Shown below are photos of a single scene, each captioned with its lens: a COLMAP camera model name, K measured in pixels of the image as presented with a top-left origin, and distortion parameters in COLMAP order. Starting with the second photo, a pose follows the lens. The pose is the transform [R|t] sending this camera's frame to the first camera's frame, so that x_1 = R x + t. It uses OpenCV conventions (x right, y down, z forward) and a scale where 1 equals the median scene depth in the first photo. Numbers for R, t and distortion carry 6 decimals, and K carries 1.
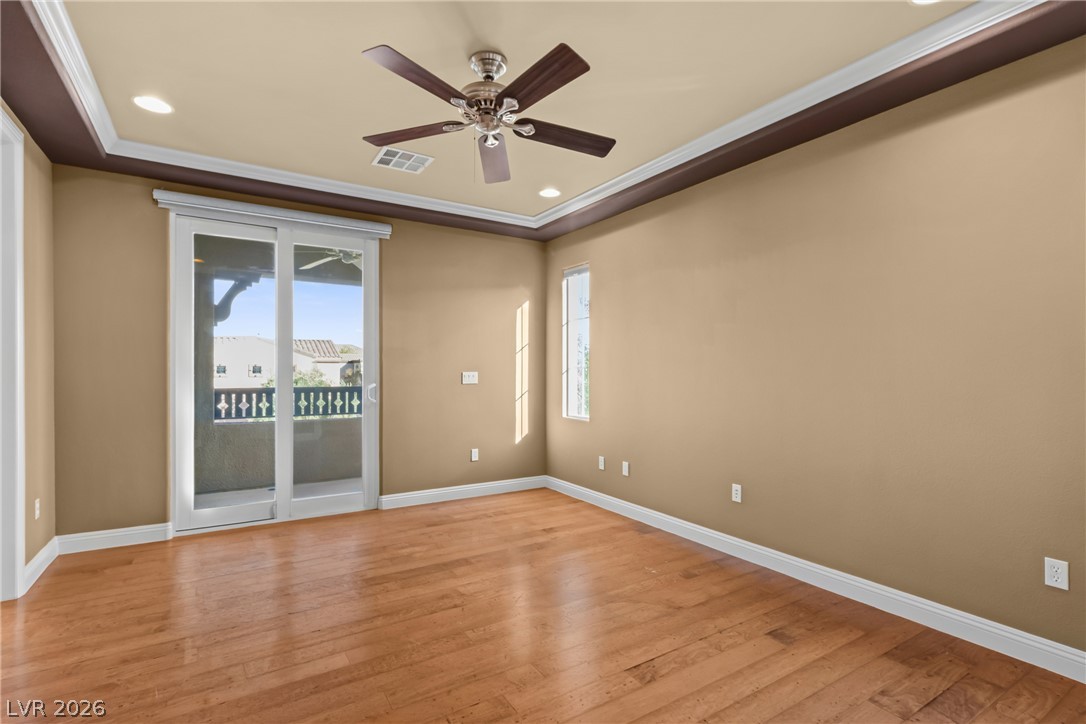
lens RADIAL K [[506.9, 0, 546.8], [0, 506.9, 363.0], [0, 0, 1]] dist [-0.000299, -0.001557]
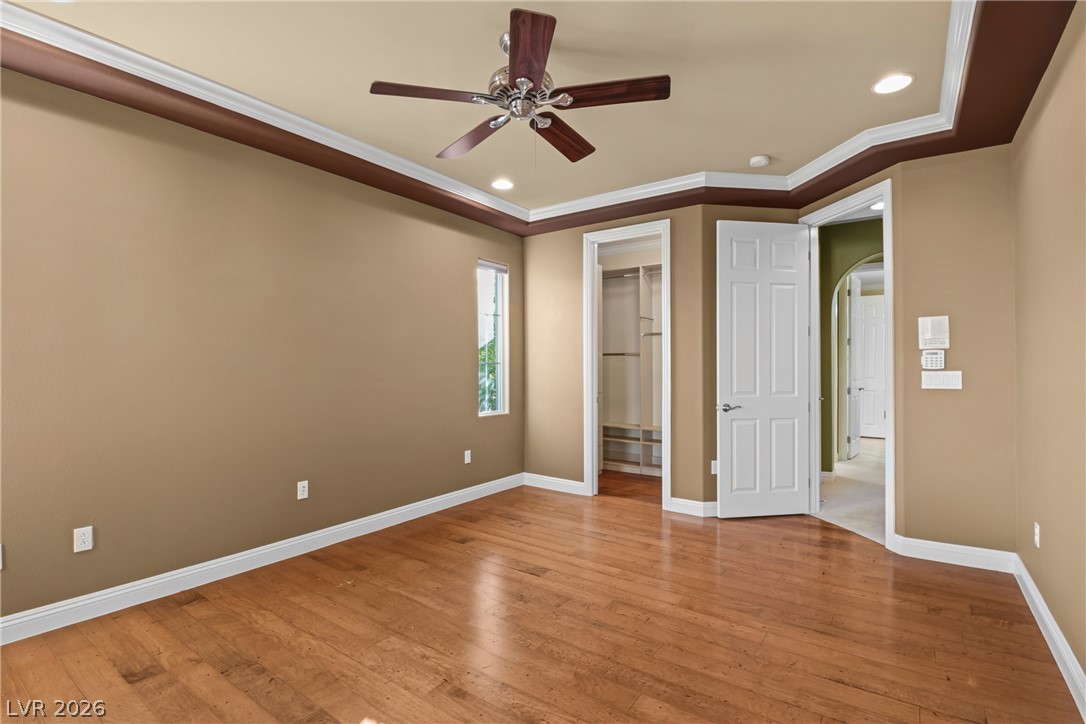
lens RADIAL K [[506.9, 0, 538.2], [0, 506.9, 362.8], [0, 0, 1]] dist [-0.000299, -0.001557]
pose [[-0.354857, -0.001896, 0.934919, -0.604110], [-0.011999, 0.999925, -0.002526, 0.002875], [-0.934843, -0.012115, -0.354853, 0.775425]]
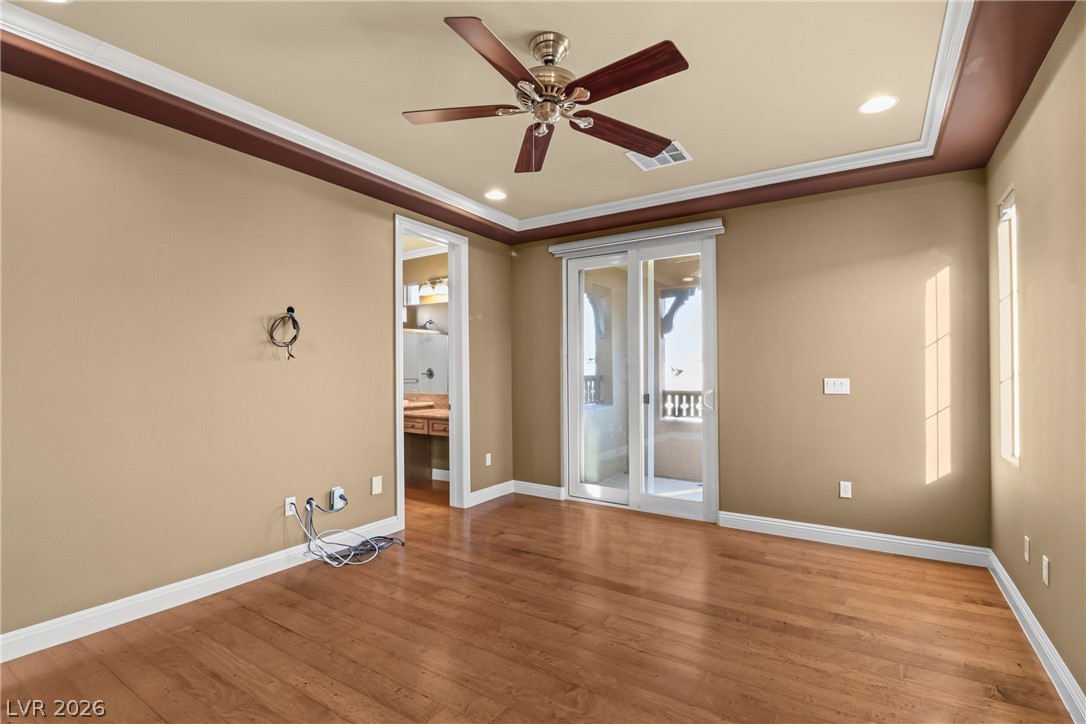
lens RADIAL K [[506.9, 0, 553.4], [0, 506.9, 366.9], [0, 0, 1]] dist [-0.000299, -0.001557]
pose [[0.424999, -0.012136, -0.905112, 0.430338], [0.017239, 0.999837, -0.005311, -0.002643], [0.905030, -0.013346, 0.425139, 0.364782]]
